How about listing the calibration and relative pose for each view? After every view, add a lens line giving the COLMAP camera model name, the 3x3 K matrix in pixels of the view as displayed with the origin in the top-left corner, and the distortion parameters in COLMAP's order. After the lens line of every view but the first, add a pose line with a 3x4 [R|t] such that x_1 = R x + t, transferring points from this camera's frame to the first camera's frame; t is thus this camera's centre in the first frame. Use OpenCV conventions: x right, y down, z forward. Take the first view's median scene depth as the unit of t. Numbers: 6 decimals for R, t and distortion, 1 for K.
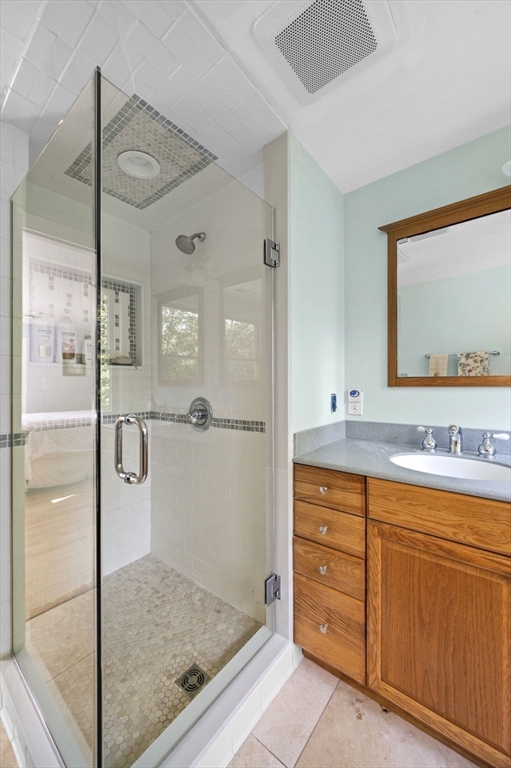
lens RADIAL K [[302.1, 0, 255.6], [0, 302.1, 382.3], [0, 0, 1]] dist [-0.002283, -0.000230]
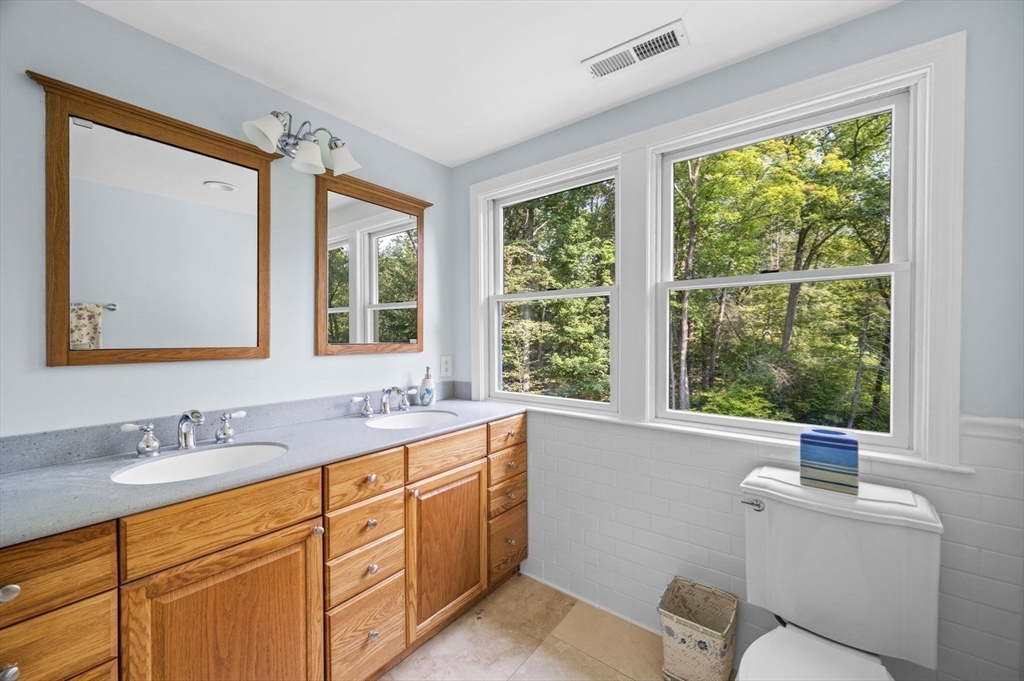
lens RADIAL K [[402.9, 0, 511.6], [0, 402.9, 341.1], [0, 0, 1]] dist [-0.002283, -0.000230]
pose [[-0.017013, -0.001482, 0.999854, -0.474535], [0.002229, 0.999996, 0.001521, -0.048205], [-0.999853, 0.002255, -0.017010, 0.227416]]
